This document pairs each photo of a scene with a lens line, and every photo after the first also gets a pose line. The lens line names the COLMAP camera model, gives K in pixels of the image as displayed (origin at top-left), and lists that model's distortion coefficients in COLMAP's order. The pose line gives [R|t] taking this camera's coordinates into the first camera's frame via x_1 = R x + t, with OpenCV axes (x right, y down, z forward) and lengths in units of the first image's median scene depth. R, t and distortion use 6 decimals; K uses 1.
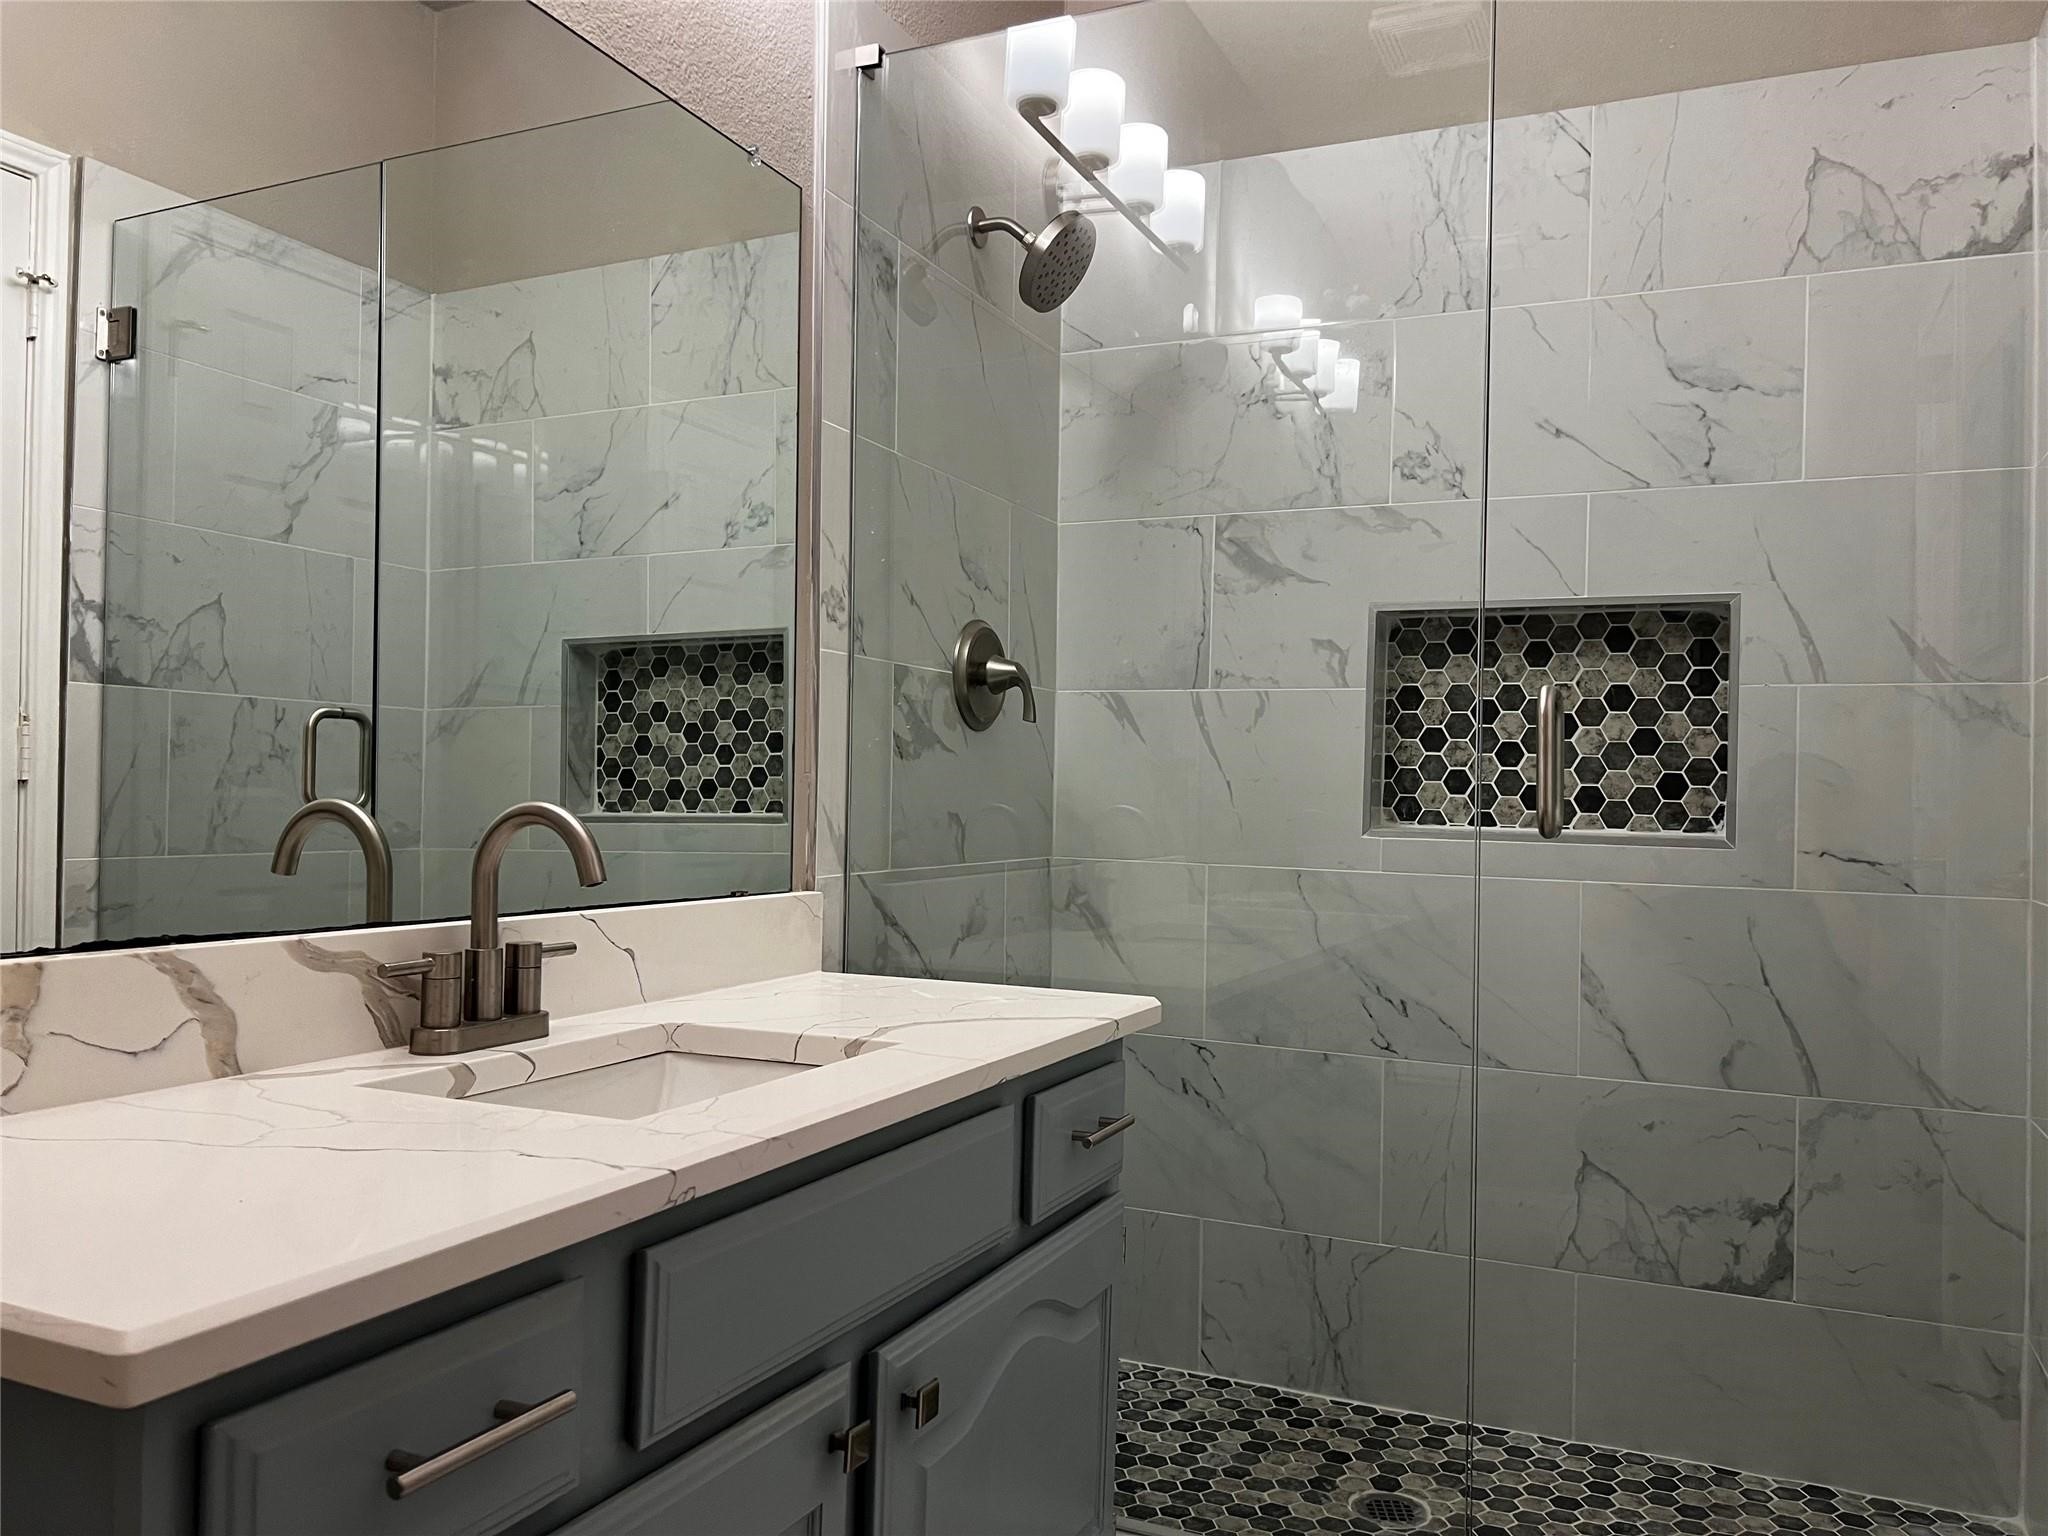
lens RADIAL K [[1561.8, 0, 1024.0], [0, 1561.8, 768.0], [0, 0, 1]] dist [0.153176, -0.176276]
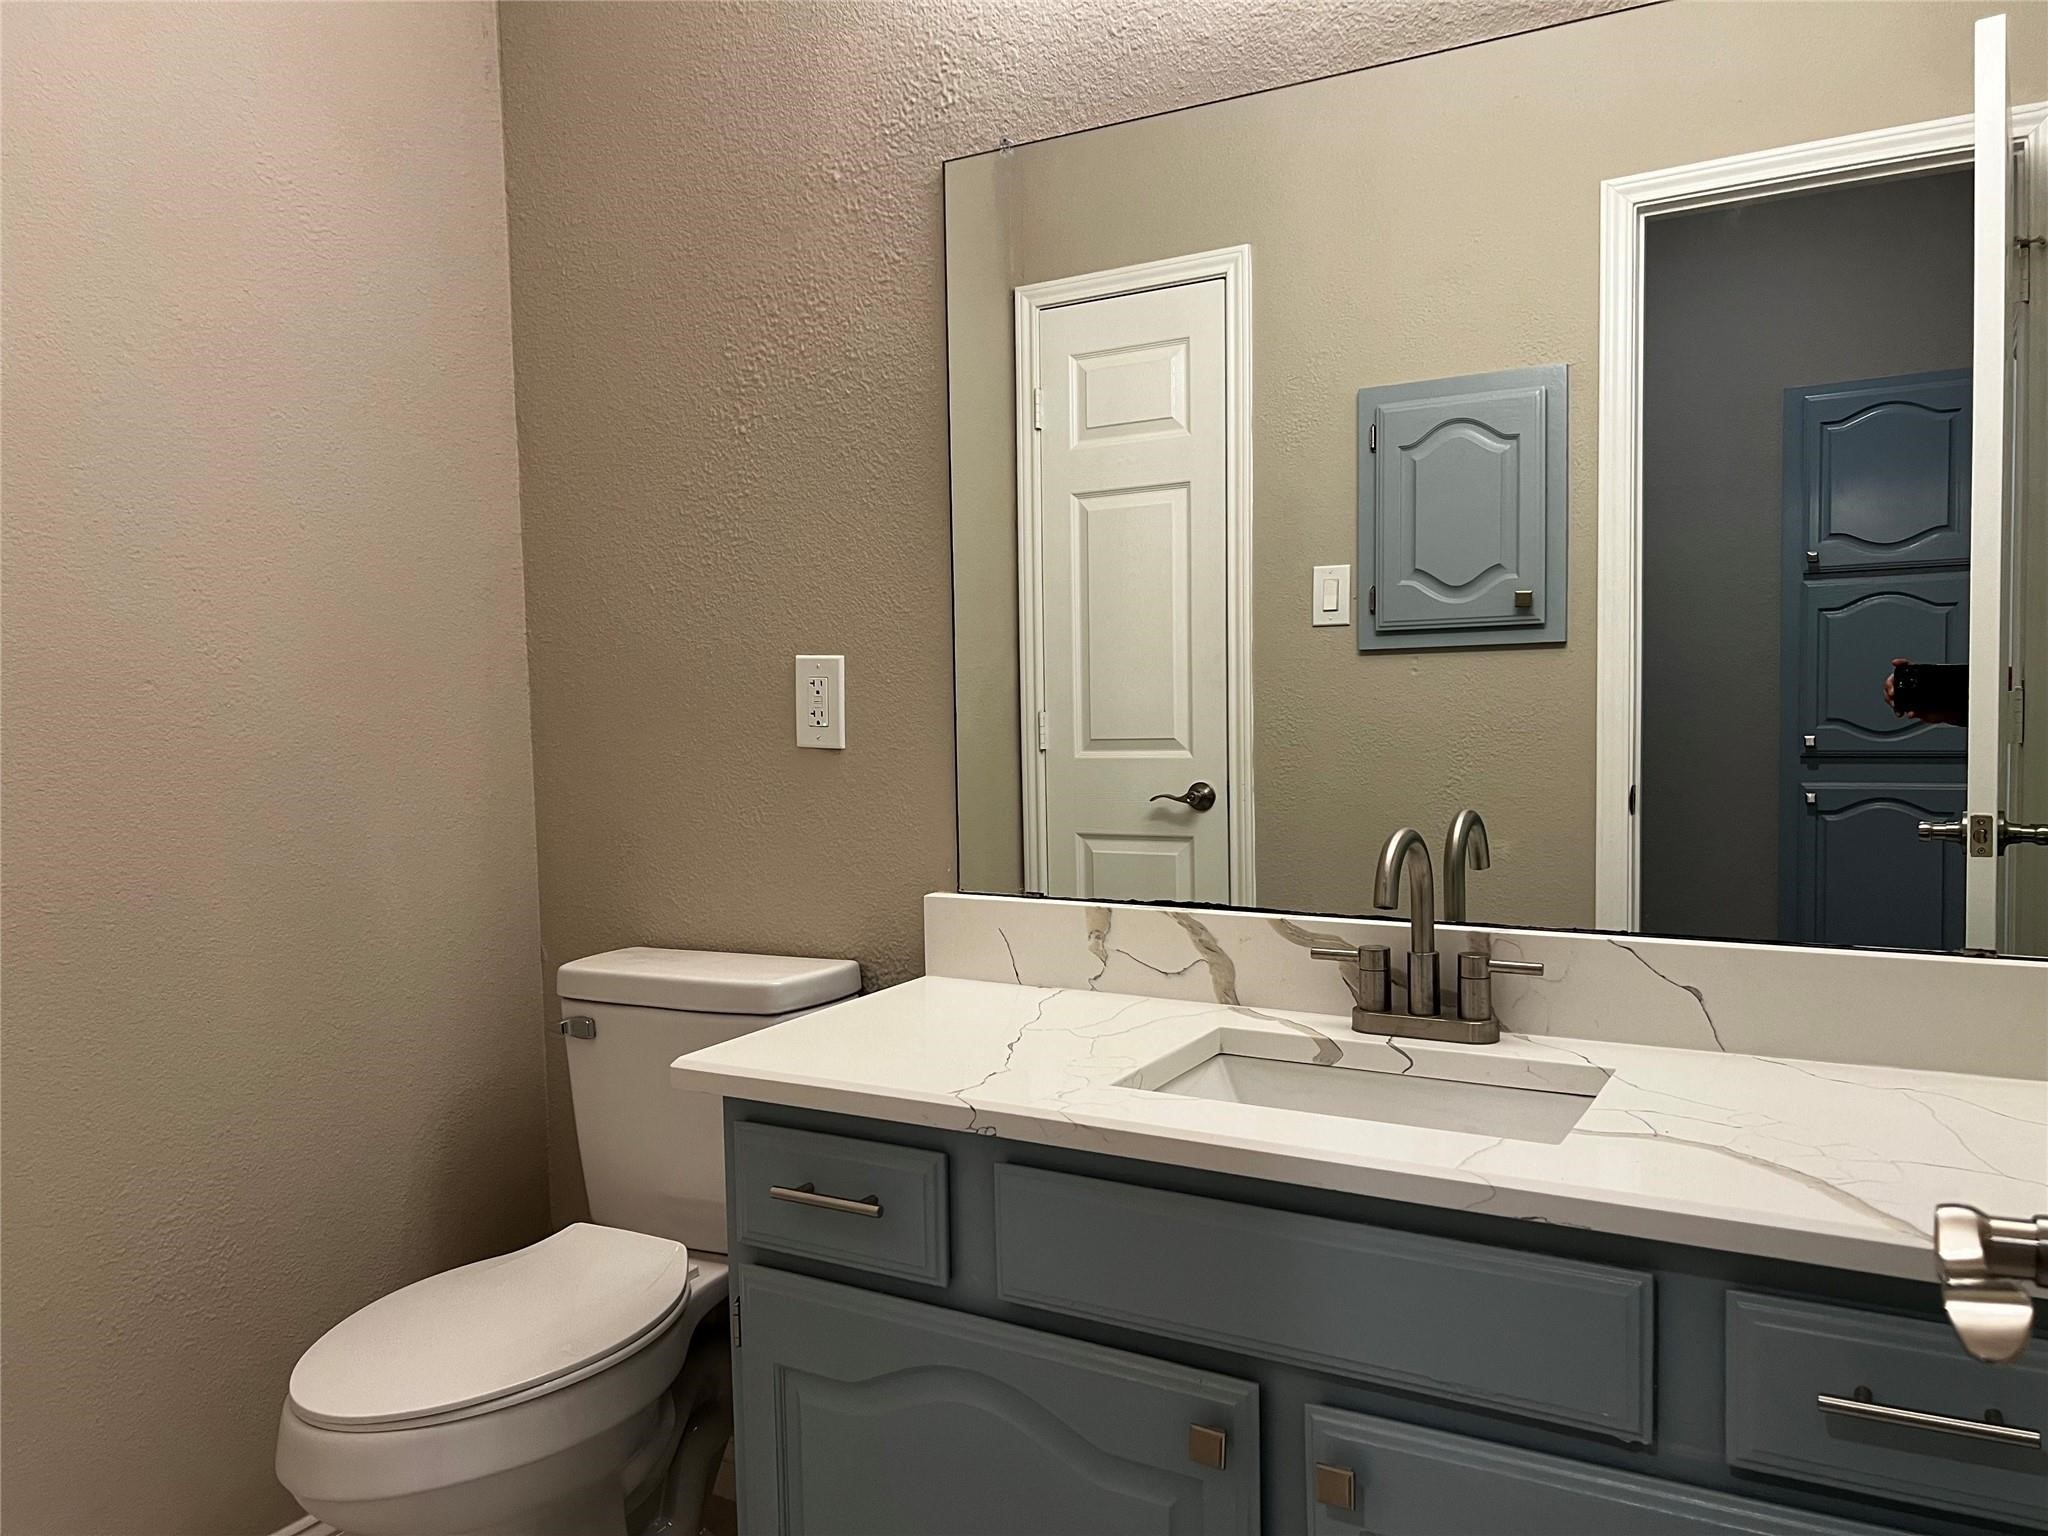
lens RADIAL K [[1561.8, 0, 1024.0], [0, 1561.8, 768.0], [0, 0, 1]] dist [0.153176, -0.176276]
pose [[-0.087738, 0.035410, -0.995514, 0.952868], [0.035040, 0.998859, 0.032440, -0.077373], [0.995527, -0.032036, -0.088879, 0.962172]]
